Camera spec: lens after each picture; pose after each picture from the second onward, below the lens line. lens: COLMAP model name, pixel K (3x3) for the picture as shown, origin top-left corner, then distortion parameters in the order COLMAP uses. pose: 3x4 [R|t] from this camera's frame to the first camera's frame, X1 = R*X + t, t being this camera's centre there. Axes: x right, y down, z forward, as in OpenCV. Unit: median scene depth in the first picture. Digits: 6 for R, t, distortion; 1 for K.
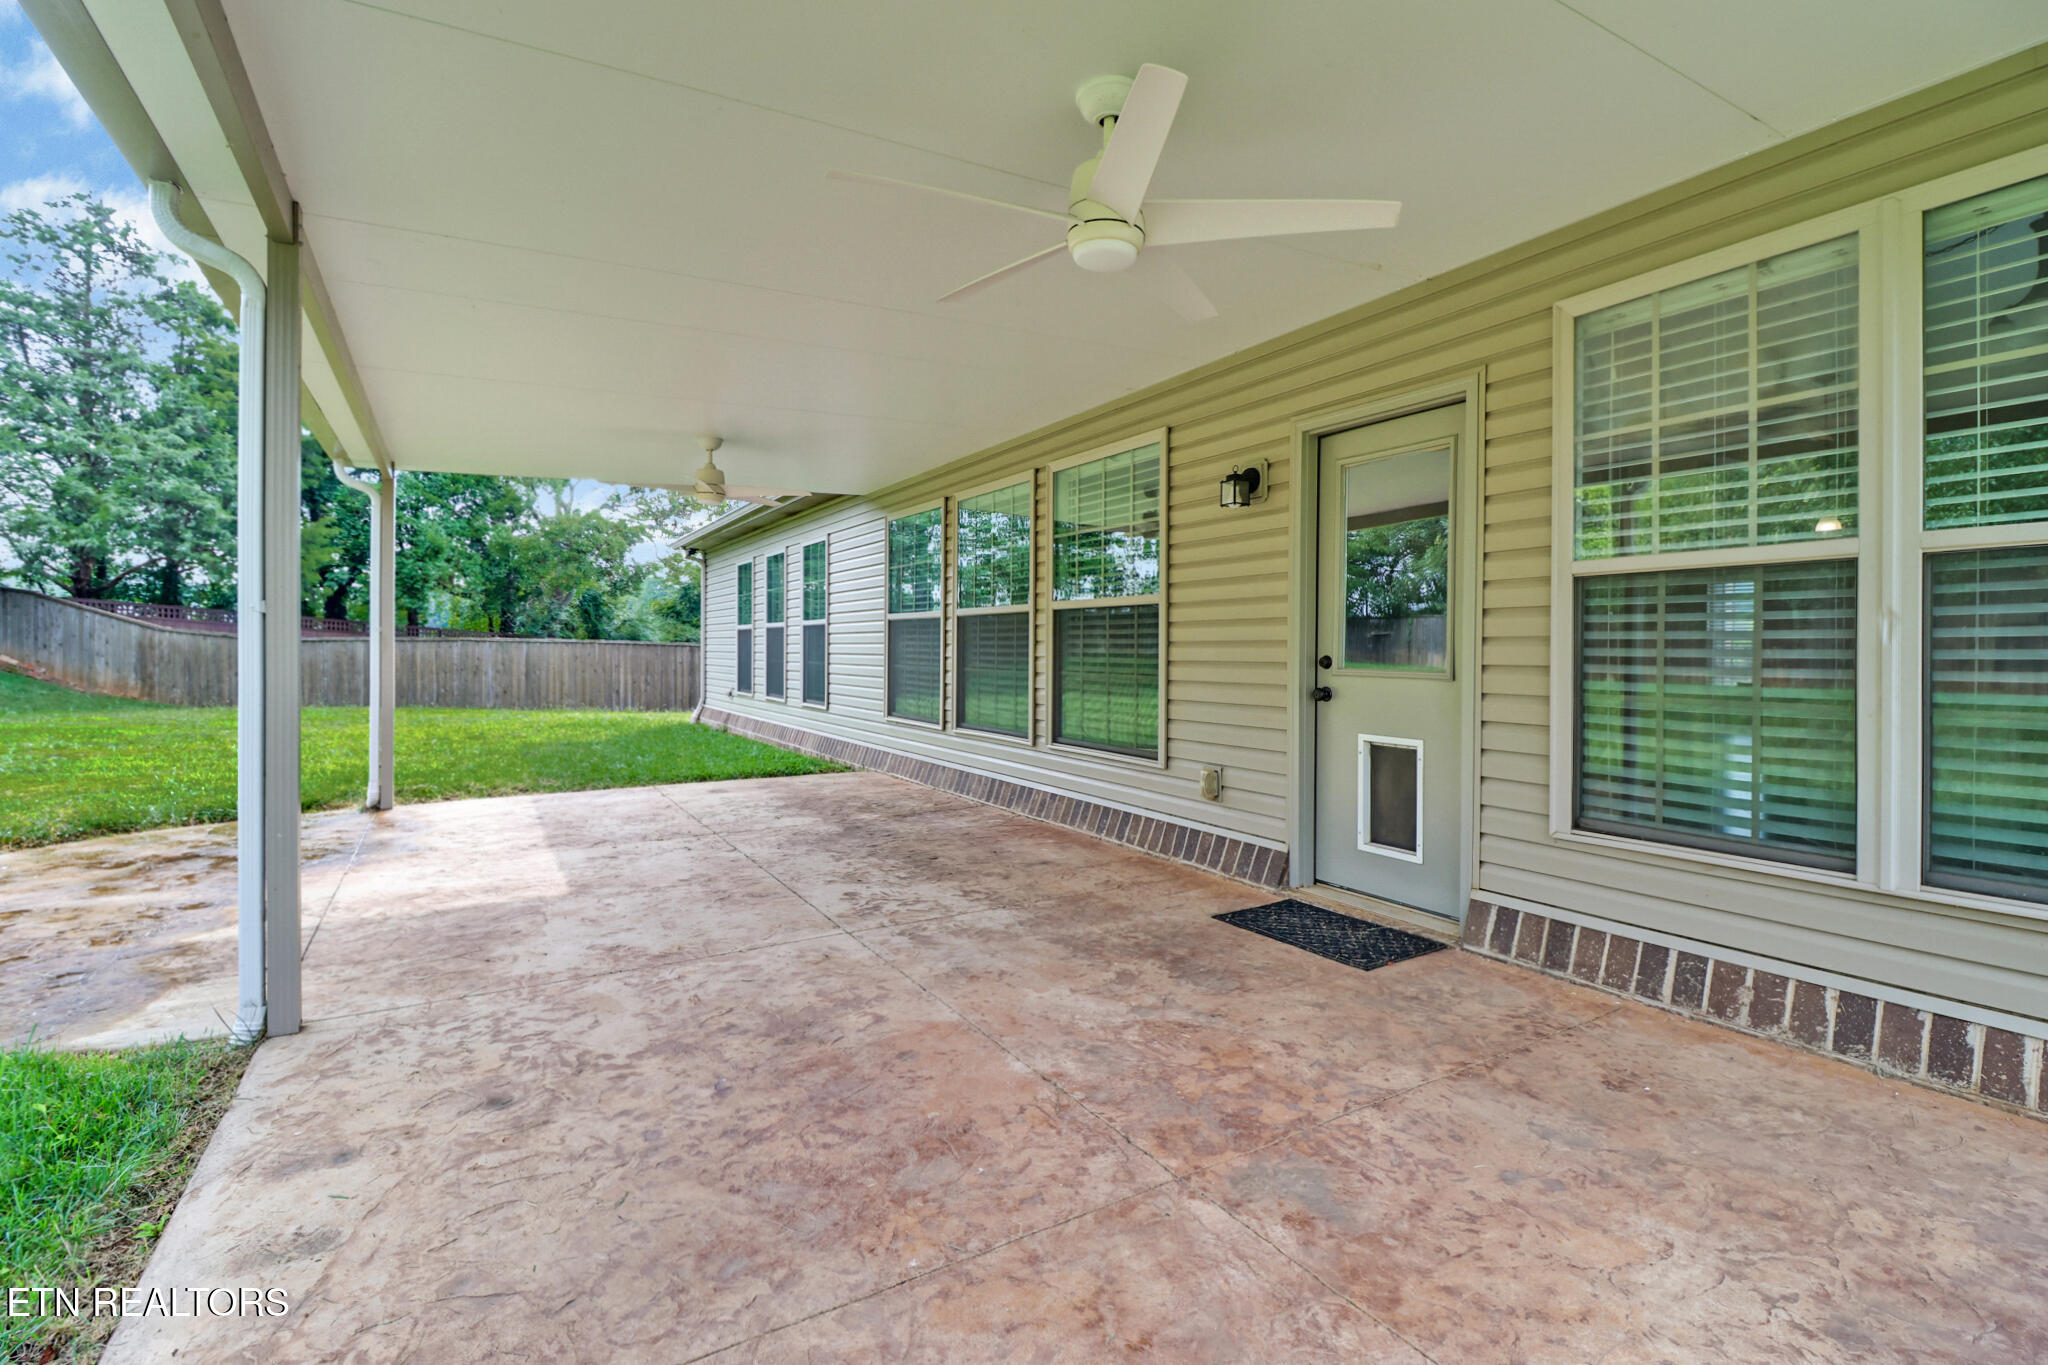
lens RADIAL K [[951.1, 0, 1071.0], [0, 951.1, 648.1], [0, 0, 1]] dist [-0.005314, -0.003382]
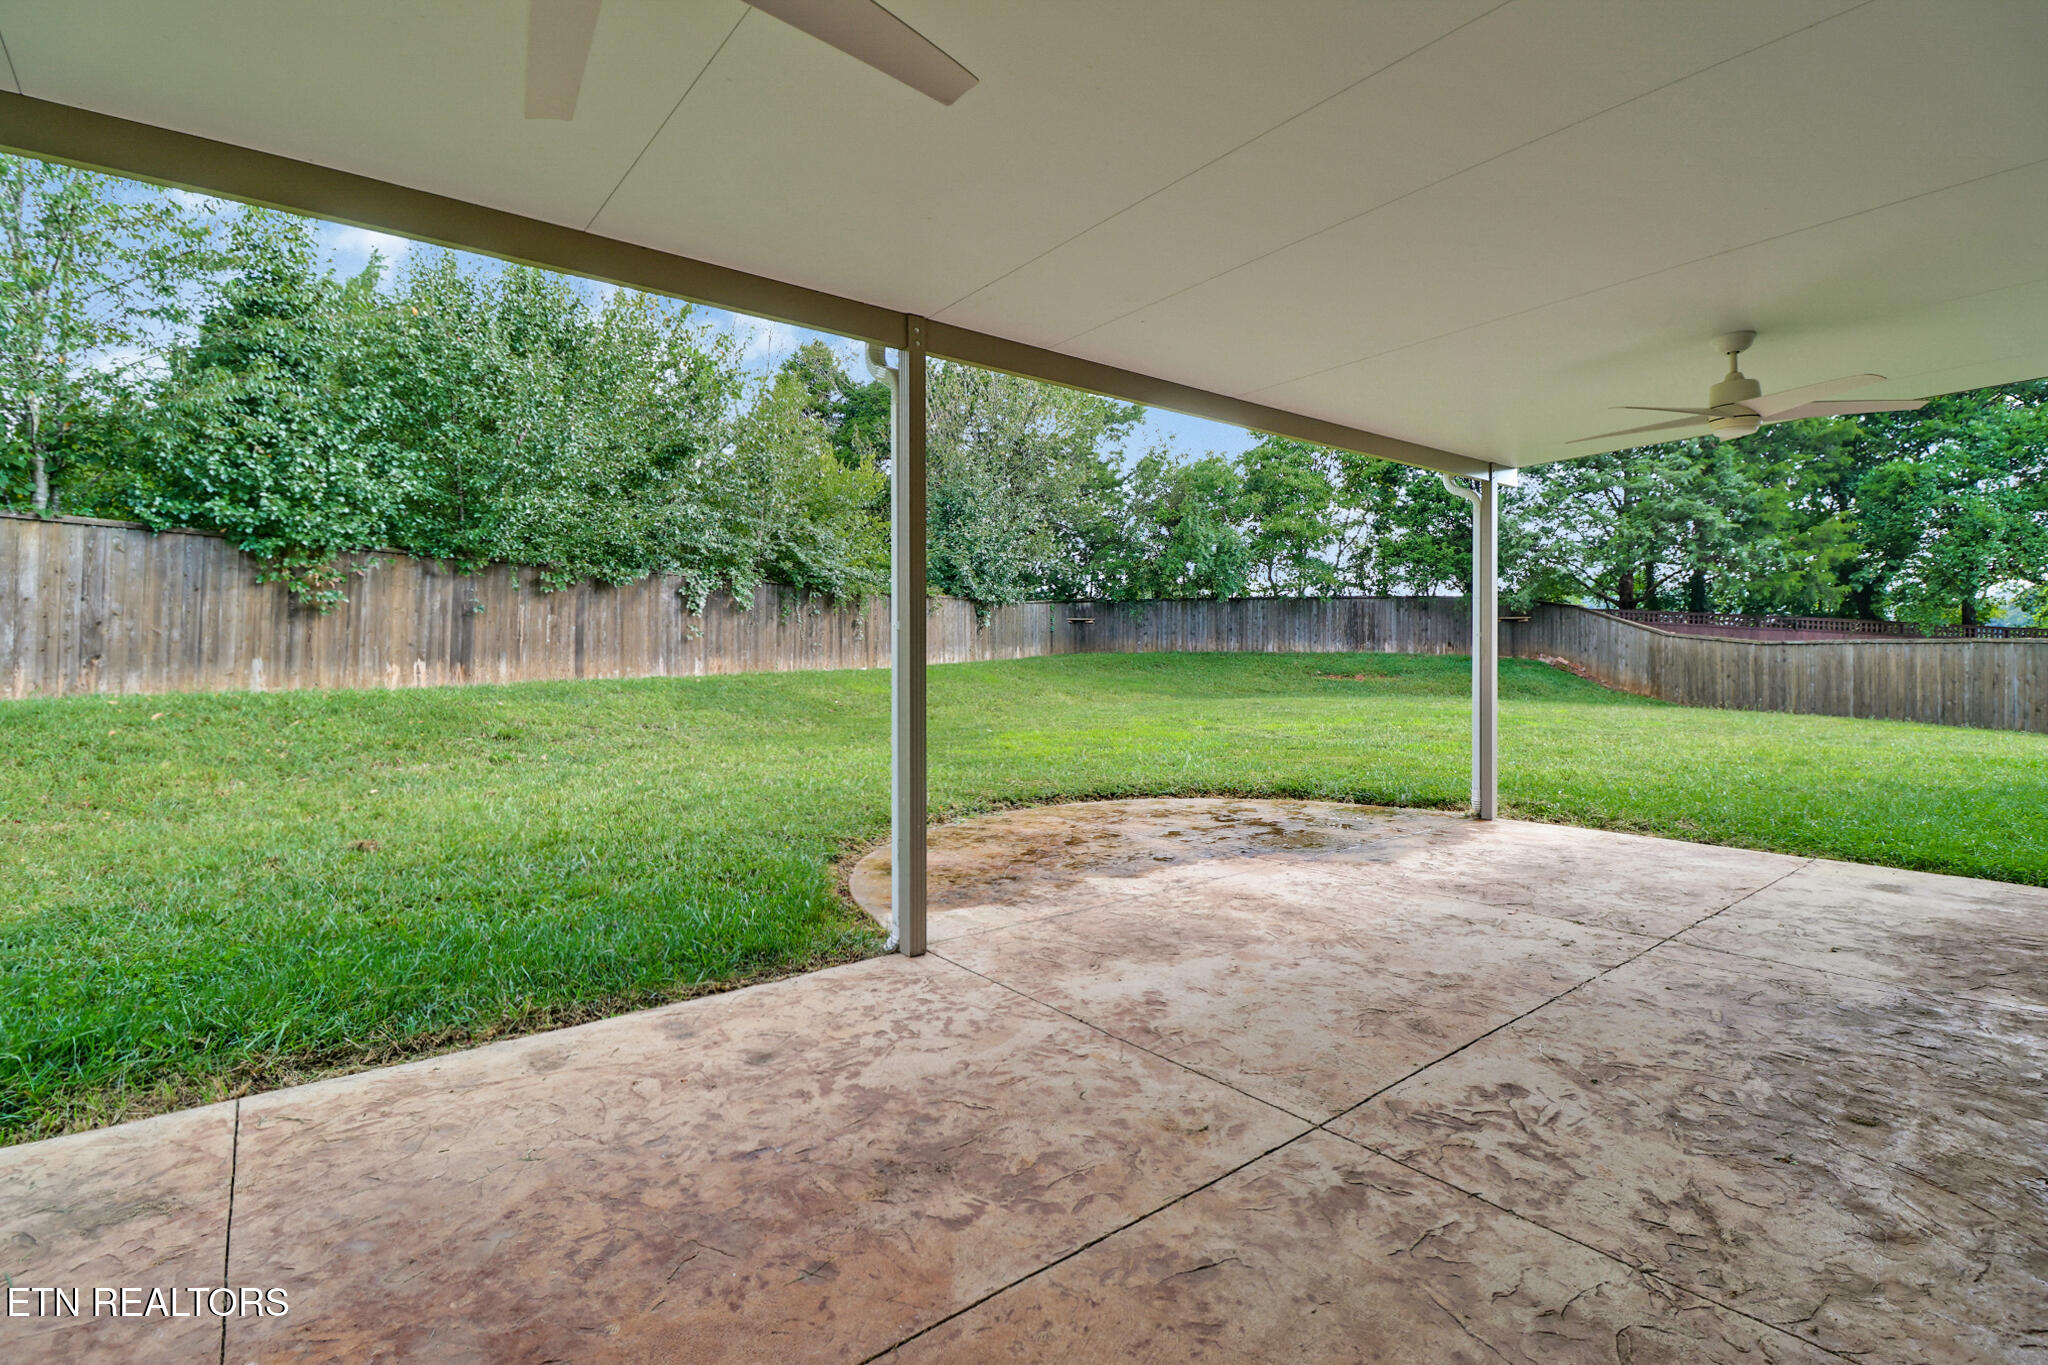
lens RADIAL K [[951.1, 0, 1039.0], [0, 951.1, 652.5], [0, 0, 1]] dist [-0.005314, -0.003382]
pose [[0.104594, 0.001237, -0.994514, 0.438296], [0.001468, 0.999998, 0.001398, -0.009931], [0.994514, -0.001606, 0.104592, 0.926619]]
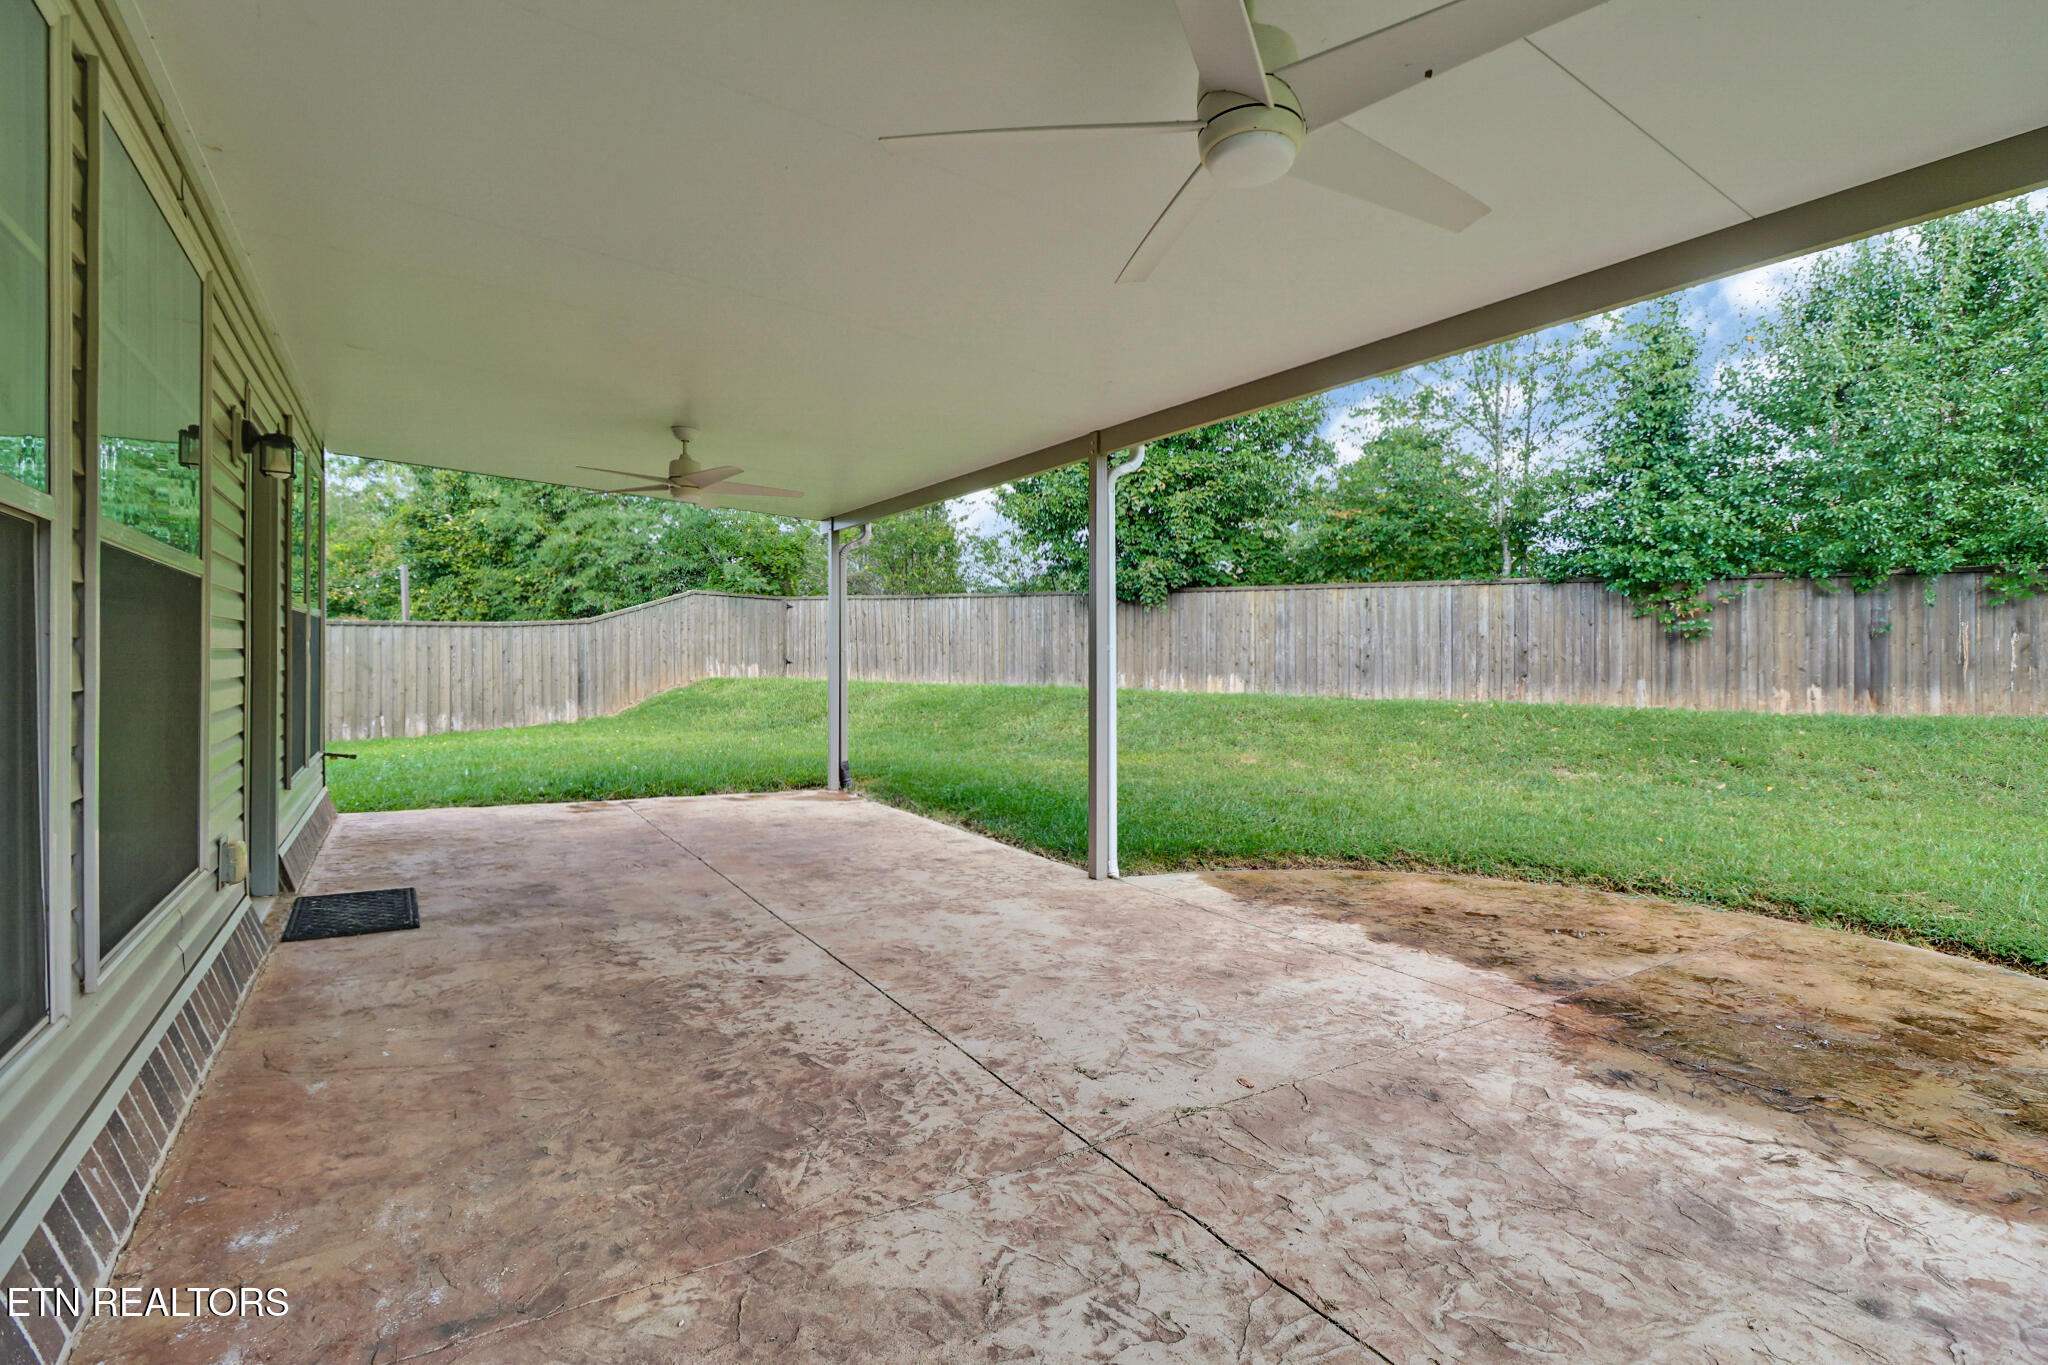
lens RADIAL K [[951.1, 0, 1026.2], [0, 951.1, 664.3], [0, 0, 1]] dist [-0.005314, -0.003382]
pose [[-0.999867, -0.015862, 0.003696, -0.634937], [-0.015863, 0.999874, -0.000087, -0.011393], [-0.003694, -0.000146, -0.999993, 2.597204]]
